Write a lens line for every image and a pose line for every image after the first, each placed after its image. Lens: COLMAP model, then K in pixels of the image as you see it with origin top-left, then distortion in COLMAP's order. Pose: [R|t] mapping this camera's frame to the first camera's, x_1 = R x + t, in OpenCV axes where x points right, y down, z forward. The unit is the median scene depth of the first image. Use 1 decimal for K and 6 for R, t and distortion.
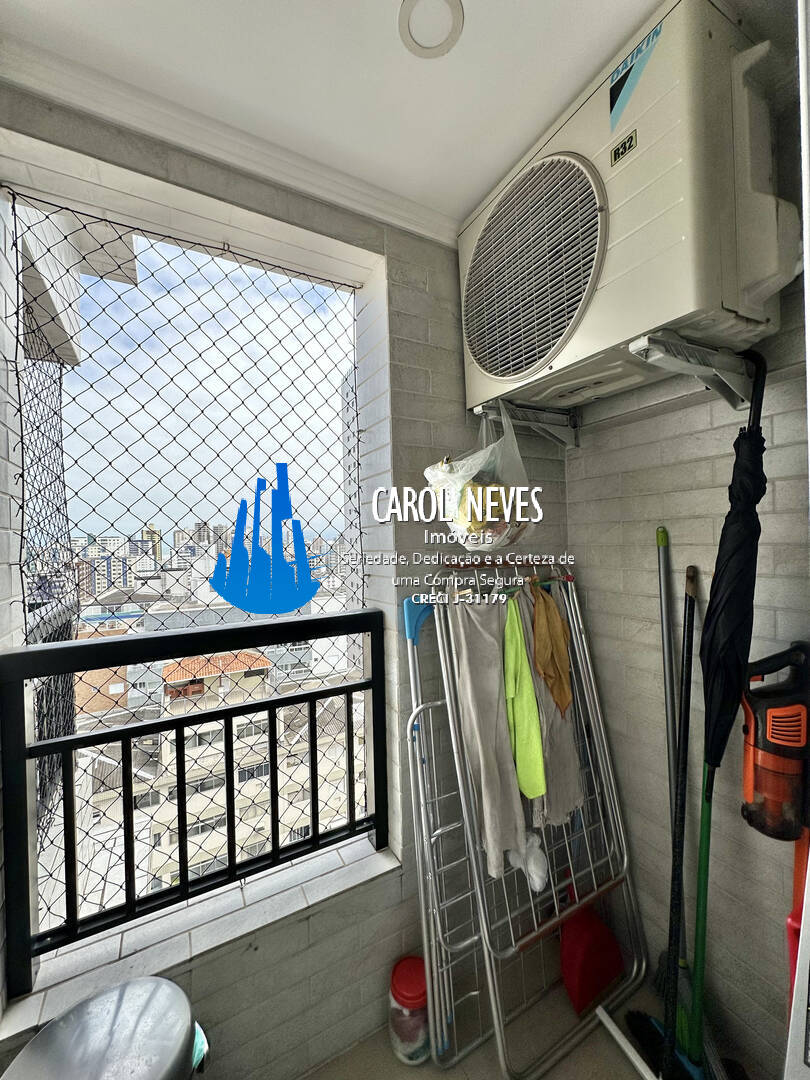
lens RADIAL K [[431.7, 0, 407.8], [0, 431.7, 536.0], [0, 0, 1]] dist [0.002356, 0.000247]
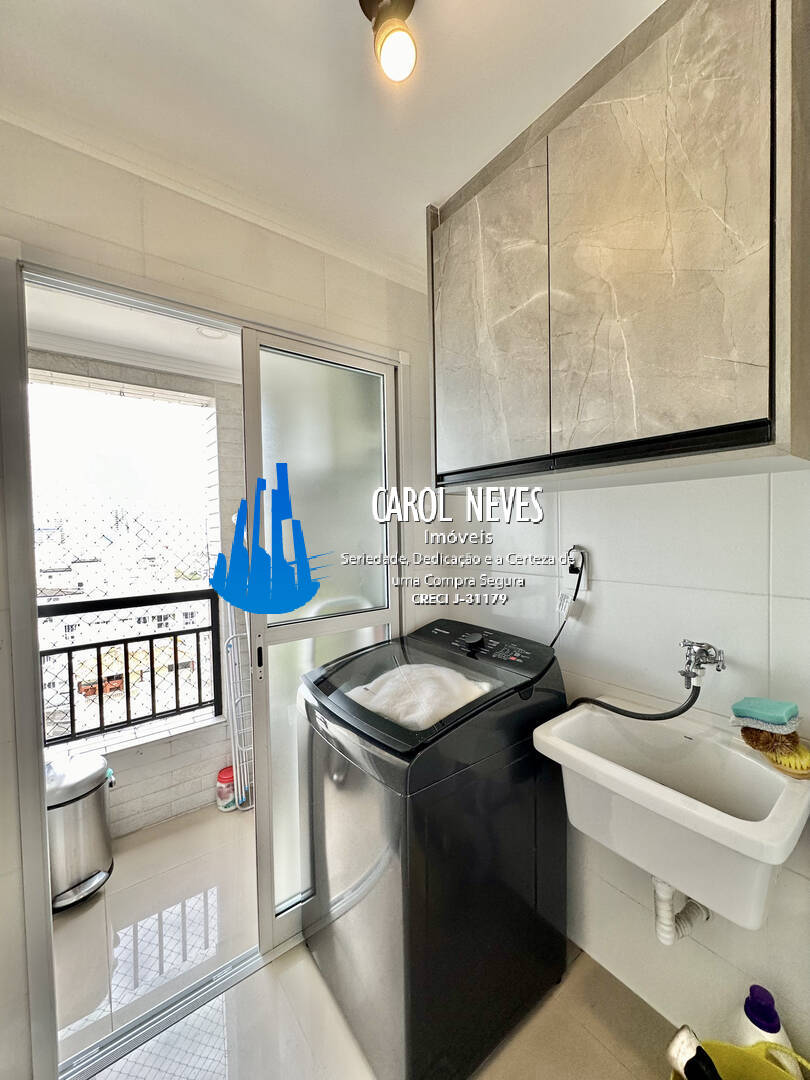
lens RADIAL K [[431.7, 0, 403.9], [0, 431.7, 541.3], [0, 0, 1]] dist [0.002356, 0.000247]
pose [[0.990303, 0.003495, 0.138877, 0.507787], [-0.008227, 0.999404, 0.033514, -0.106019], [-0.138677, -0.034332, 0.989742, -0.999946]]
